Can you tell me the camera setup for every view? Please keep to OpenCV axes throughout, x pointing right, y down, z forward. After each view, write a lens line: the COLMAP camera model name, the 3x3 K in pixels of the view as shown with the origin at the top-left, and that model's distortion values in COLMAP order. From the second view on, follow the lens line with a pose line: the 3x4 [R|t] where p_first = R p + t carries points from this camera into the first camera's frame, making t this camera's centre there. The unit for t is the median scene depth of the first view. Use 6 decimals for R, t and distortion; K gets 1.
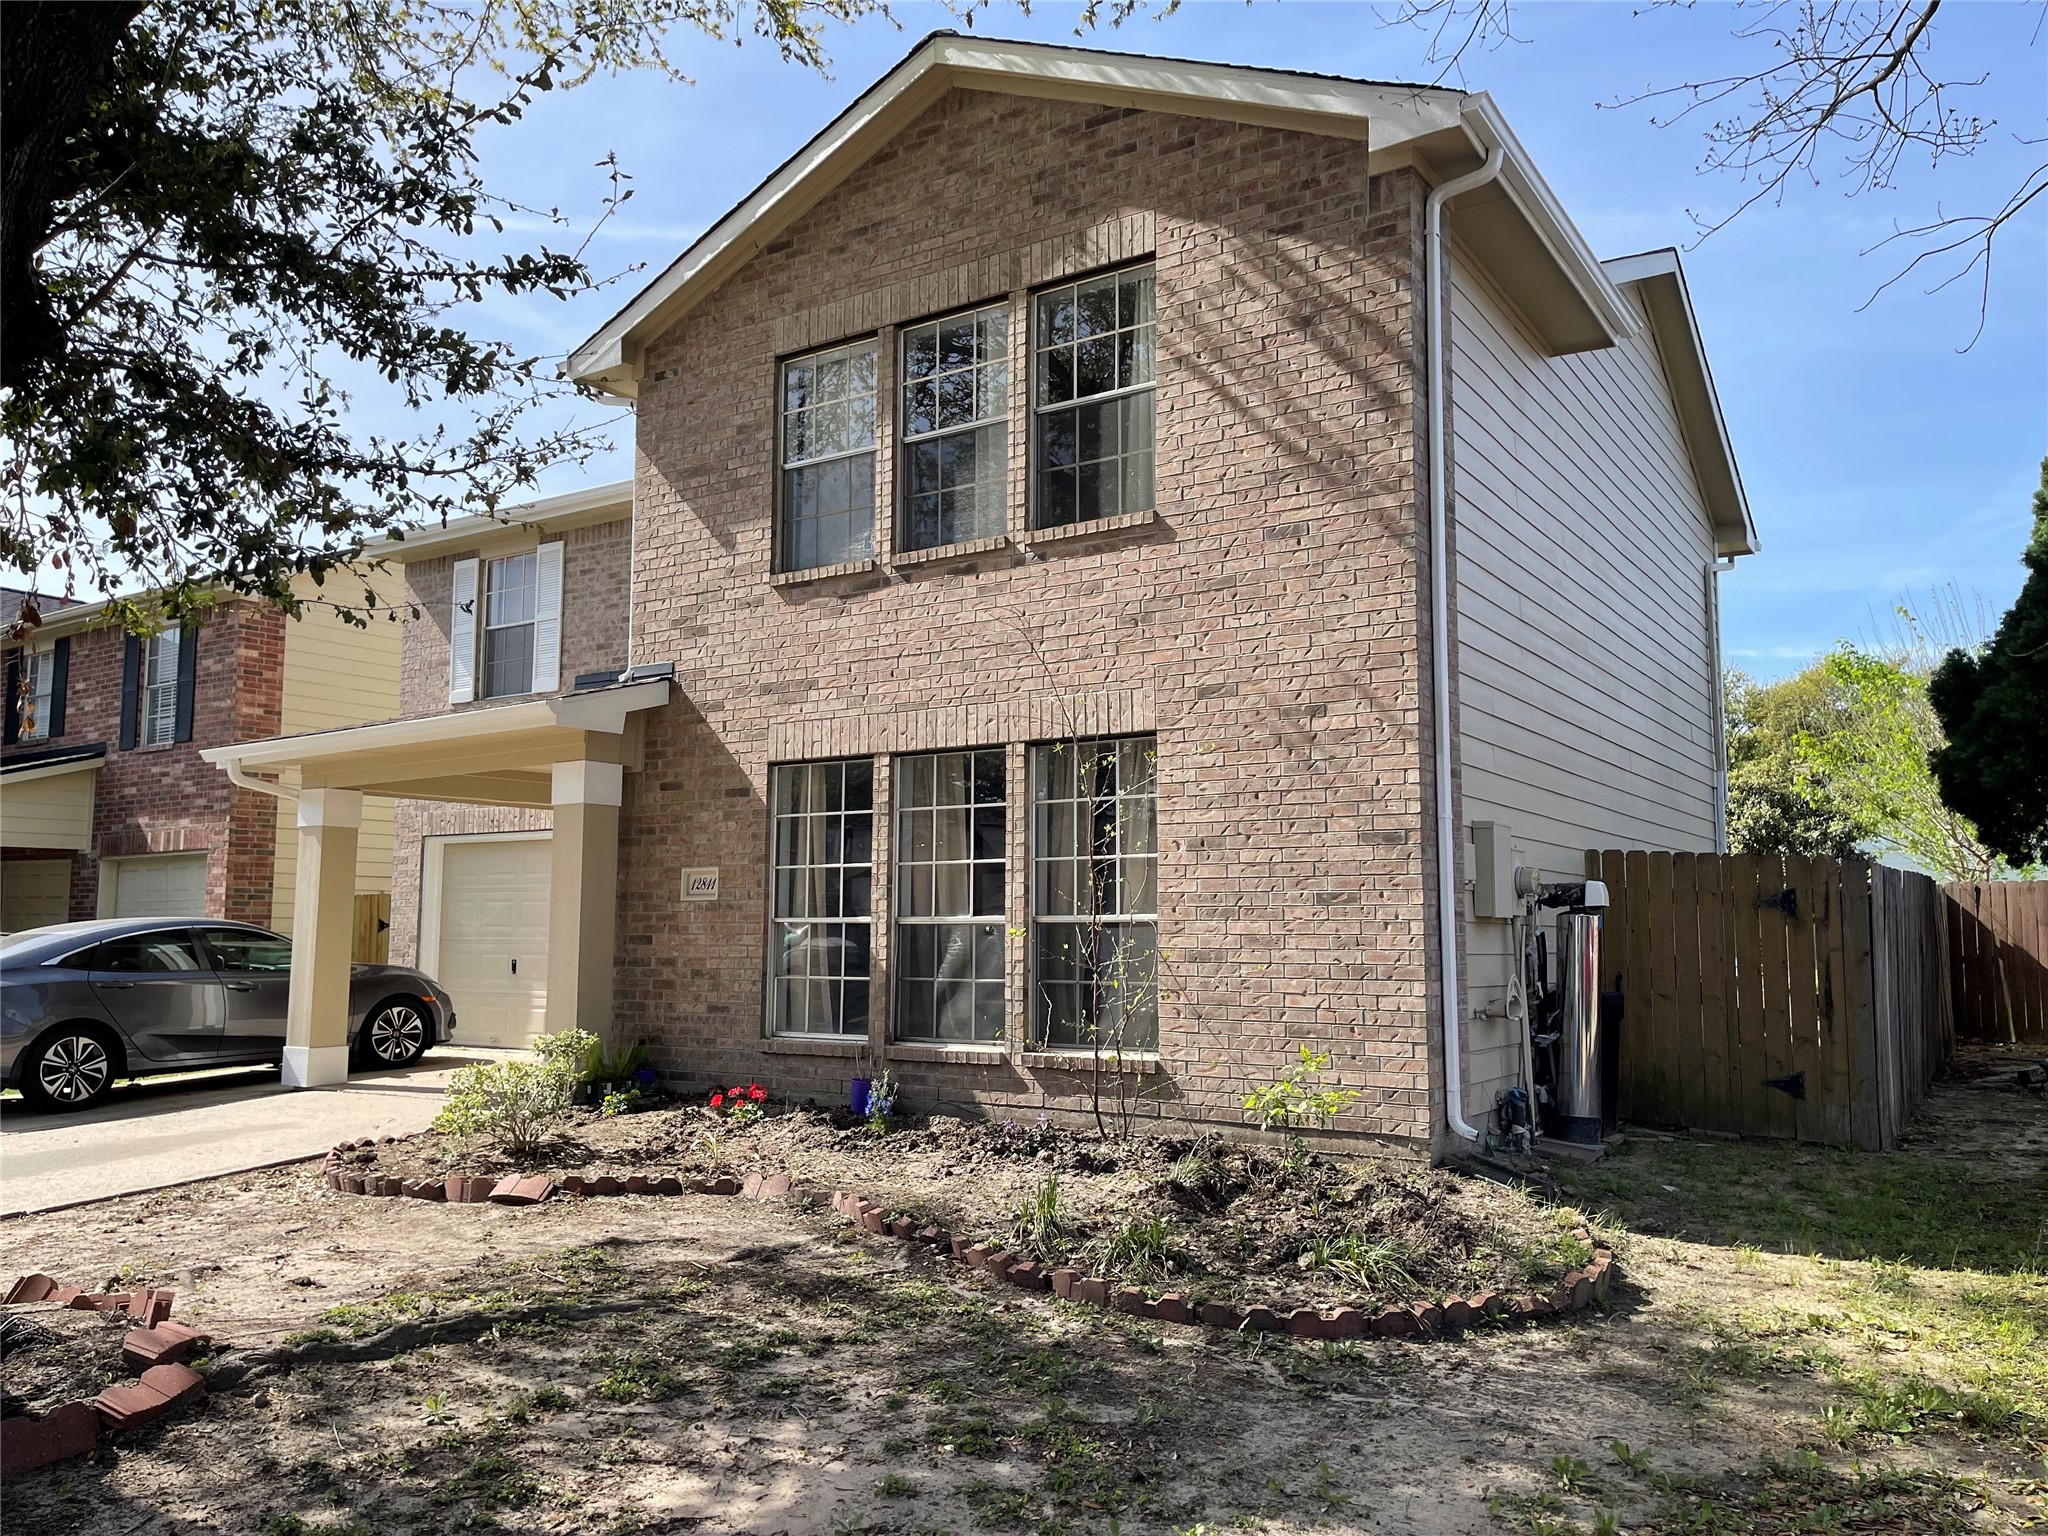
lens RADIAL K [[1535.1, 0, 1026.1], [0, 1535.1, 774.4], [0, 0, 1]] dist [0.038860, 0.000396]
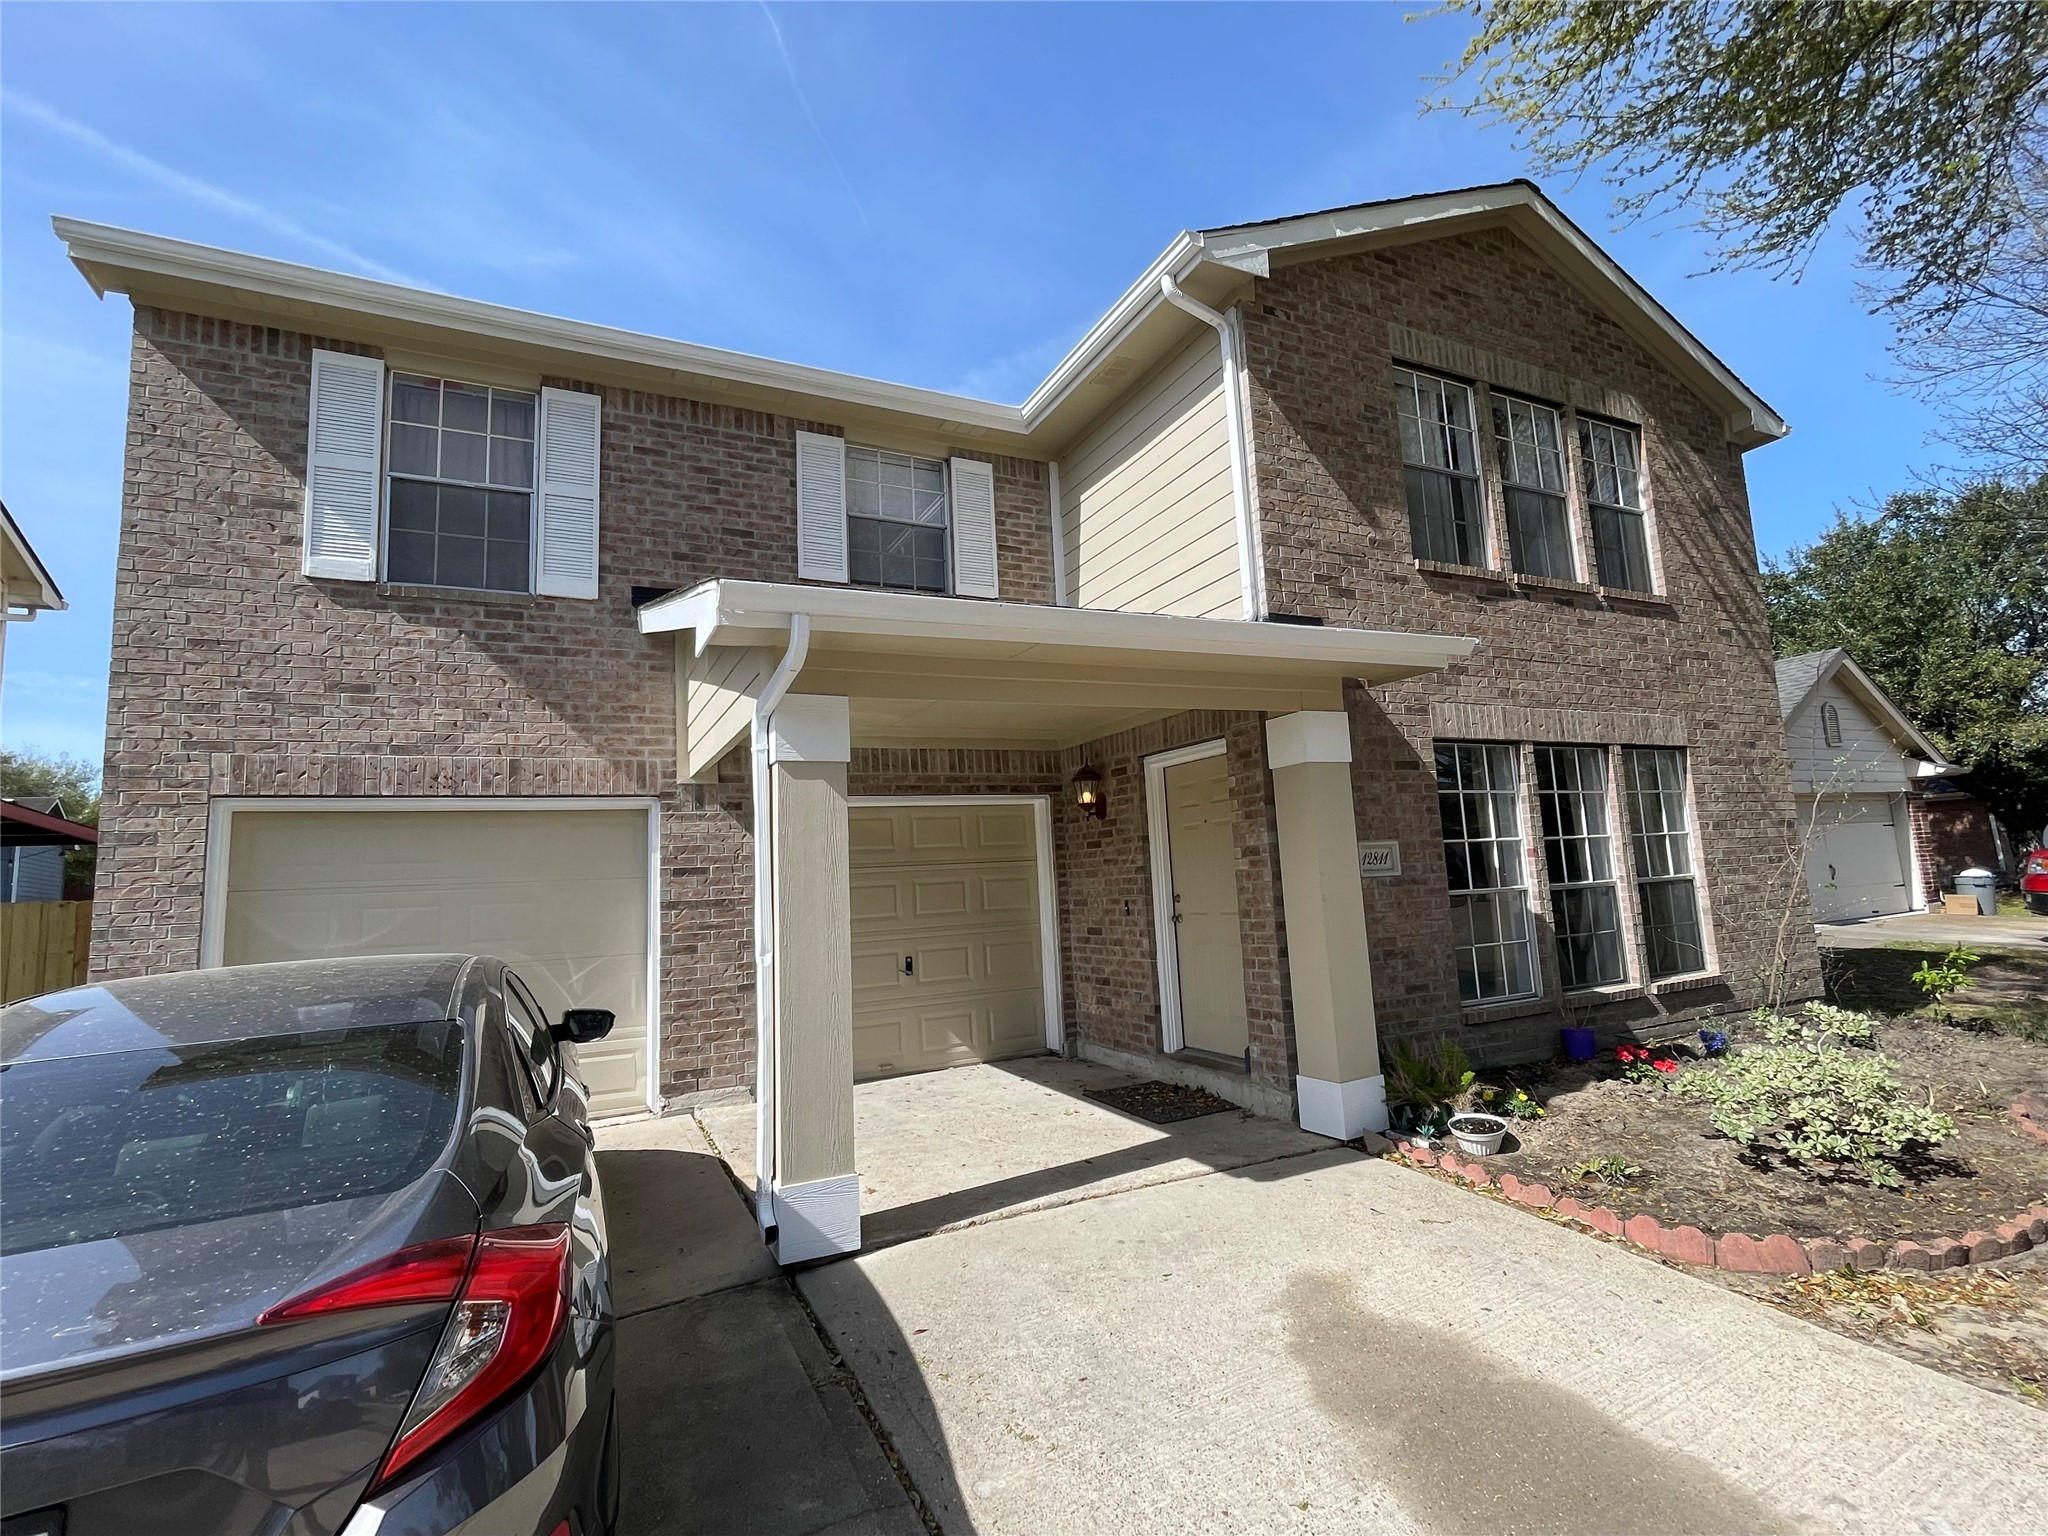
lens RADIAL K [[950.5, 0, 1024.6], [0, 950.5, 764.9], [0, 0, 1]] dist [-0.001250, -0.000048]
pose [[0.511593, 0.087474, 0.854764, -0.850452], [-0.037894, 0.996133, -0.079261, 0.070838], [-0.858392, 0.008159, 0.512930, 0.915263]]
